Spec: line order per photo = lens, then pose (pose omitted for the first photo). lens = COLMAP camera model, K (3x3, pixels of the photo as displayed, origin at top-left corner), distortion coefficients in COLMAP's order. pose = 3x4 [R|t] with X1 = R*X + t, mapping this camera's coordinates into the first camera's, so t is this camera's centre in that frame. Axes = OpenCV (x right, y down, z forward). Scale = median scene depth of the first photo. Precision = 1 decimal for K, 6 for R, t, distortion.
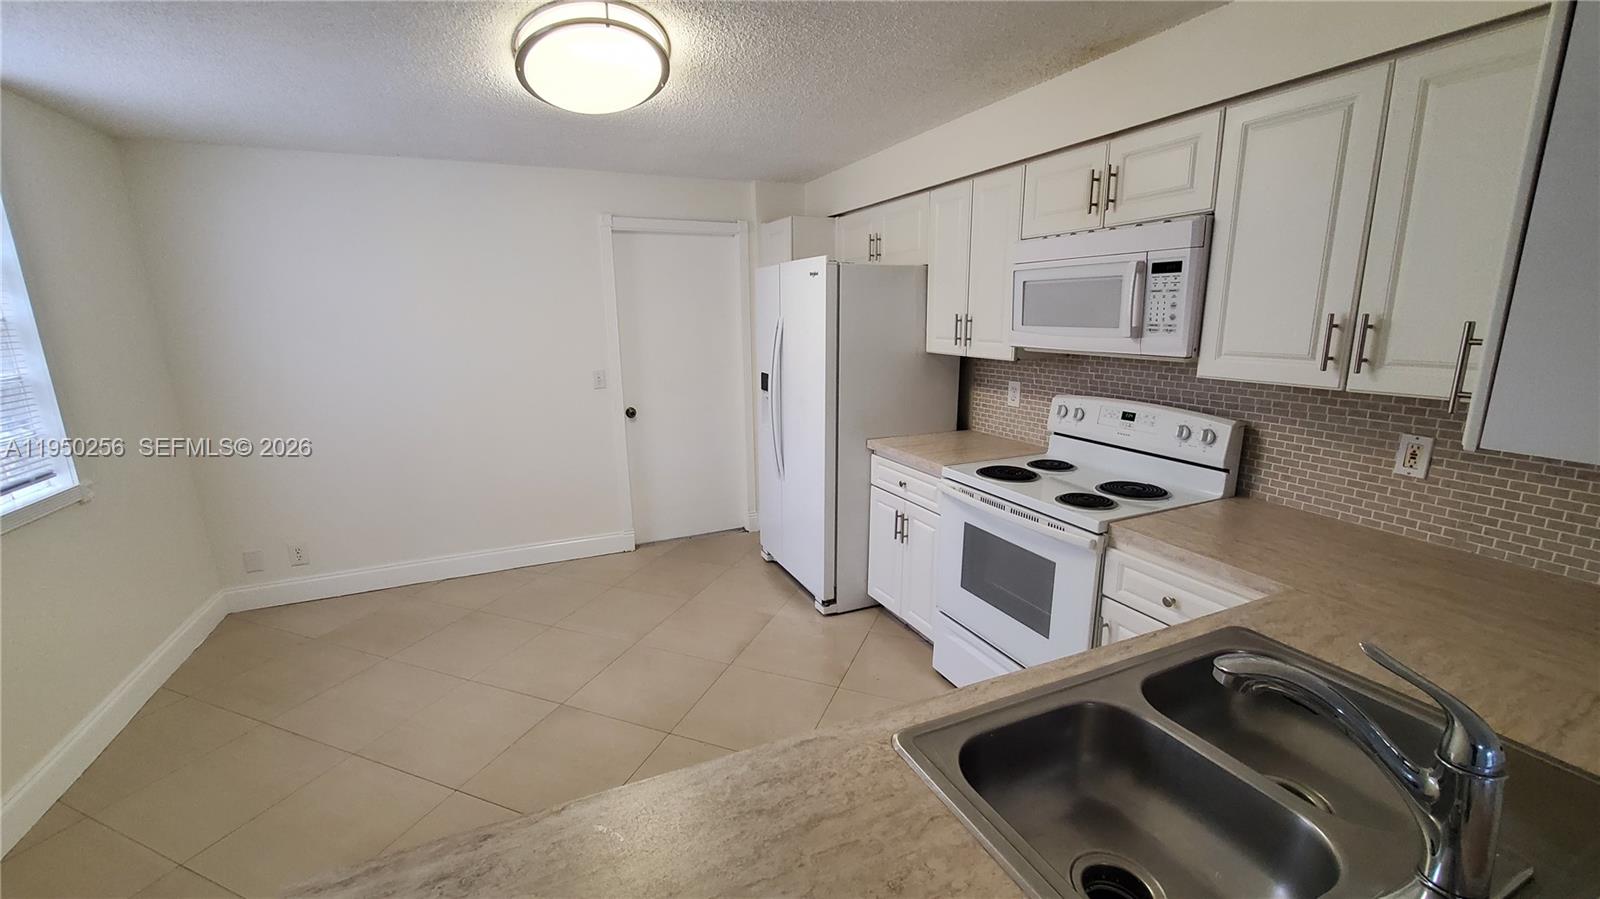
lens RADIAL K [[635.0, 0, 799.4], [0, 635.0, 446.6], [0, 0, 1]] dist [0.000244, 0.000287]
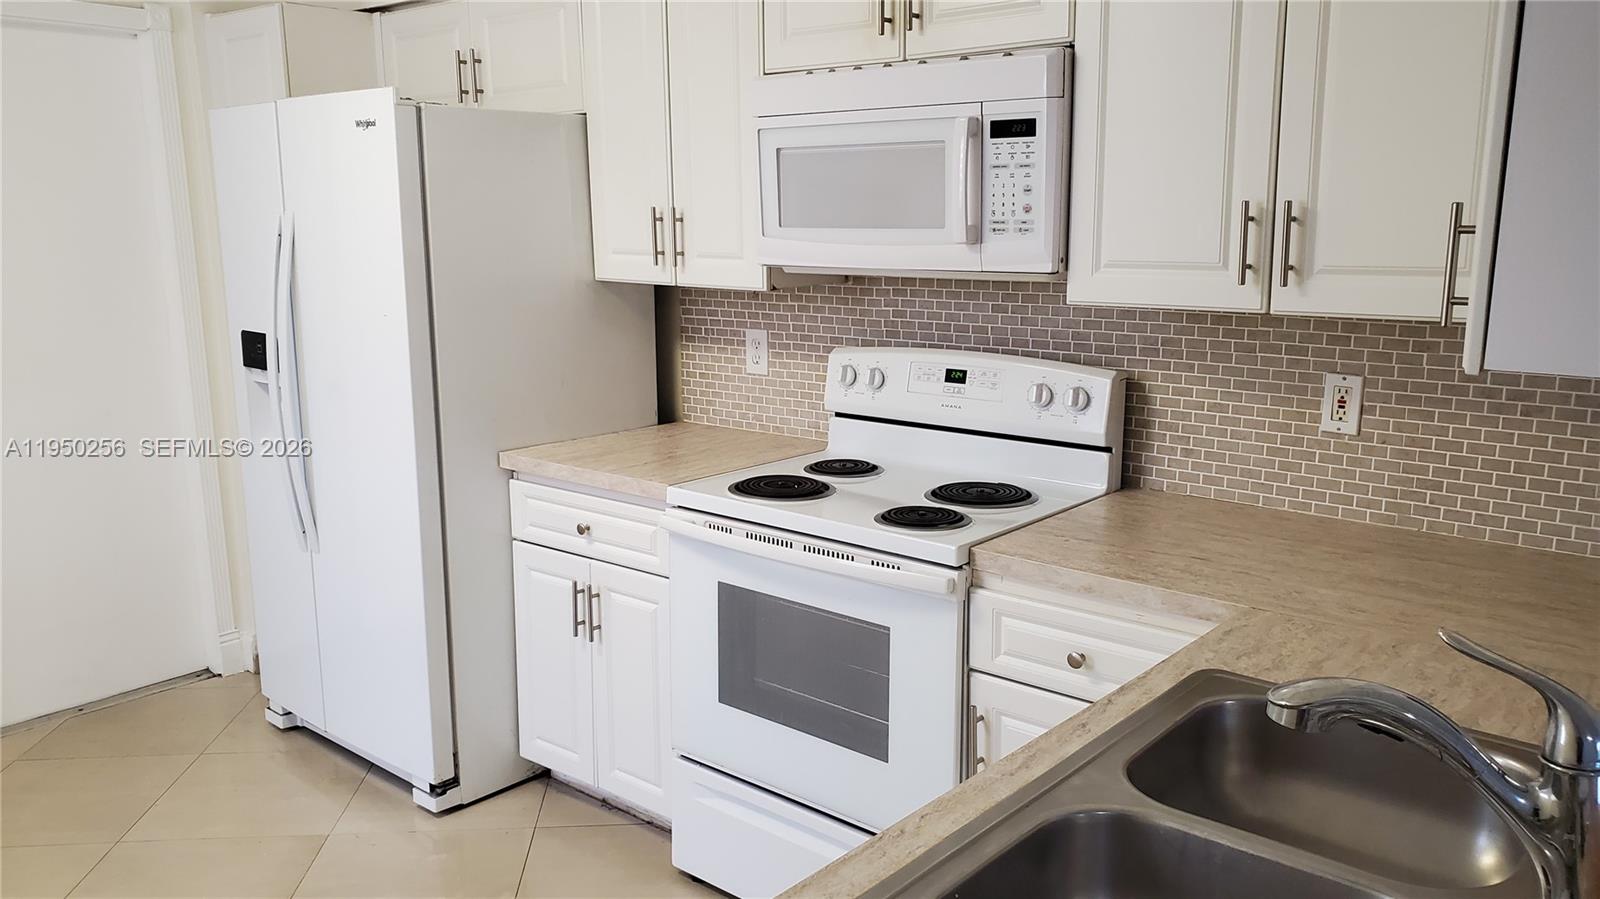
lens RADIAL K [[1227.0, 0, 801.2], [0, 1227.0, 447.4], [0, 0, 1]] dist [0.043520, -0.034746]
pose [[0.908394, -0.075568, 0.411229, -0.112979], [0.084197, 0.996445, -0.002881, 0.012575], [-0.409549, 0.037241, 0.911527, -0.000982]]
